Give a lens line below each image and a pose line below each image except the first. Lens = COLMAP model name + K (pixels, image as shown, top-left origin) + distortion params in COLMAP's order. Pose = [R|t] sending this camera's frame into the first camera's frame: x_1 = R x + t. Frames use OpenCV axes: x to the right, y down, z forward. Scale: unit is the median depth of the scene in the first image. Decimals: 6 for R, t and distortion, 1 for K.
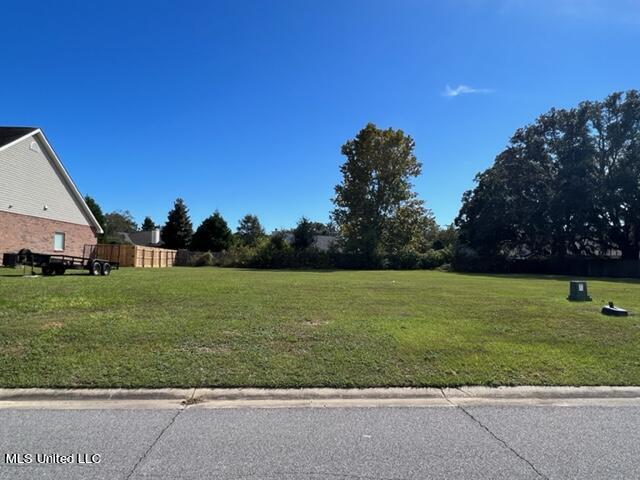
lens RADIAL K [[402.6, 0, 318.8], [0, 402.6, 242.1], [0, 0, 1]] dist [0.001506, -0.003448]
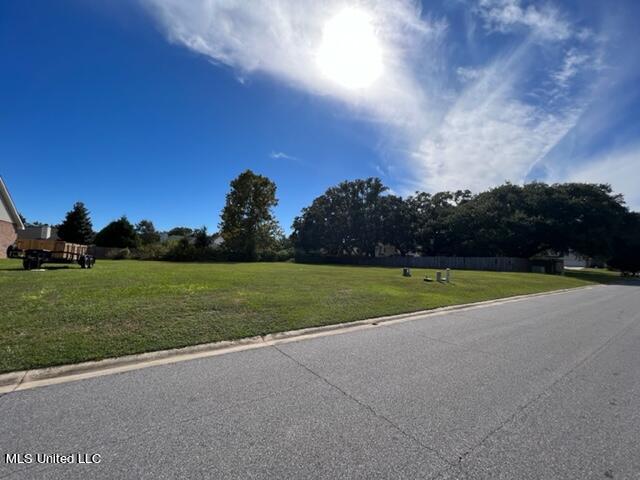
lens RADIAL K [[254.0, 0, 320.9], [0, 254.0, 235.8], [0, 0, 1]] dist [0.001260, -0.000028]
pose [[0.862313, 0.050678, 0.503834, -0.126637], [-0.034702, 0.998554, -0.041047, -0.003221], [-0.505186, 0.017911, 0.862825, -0.009334]]
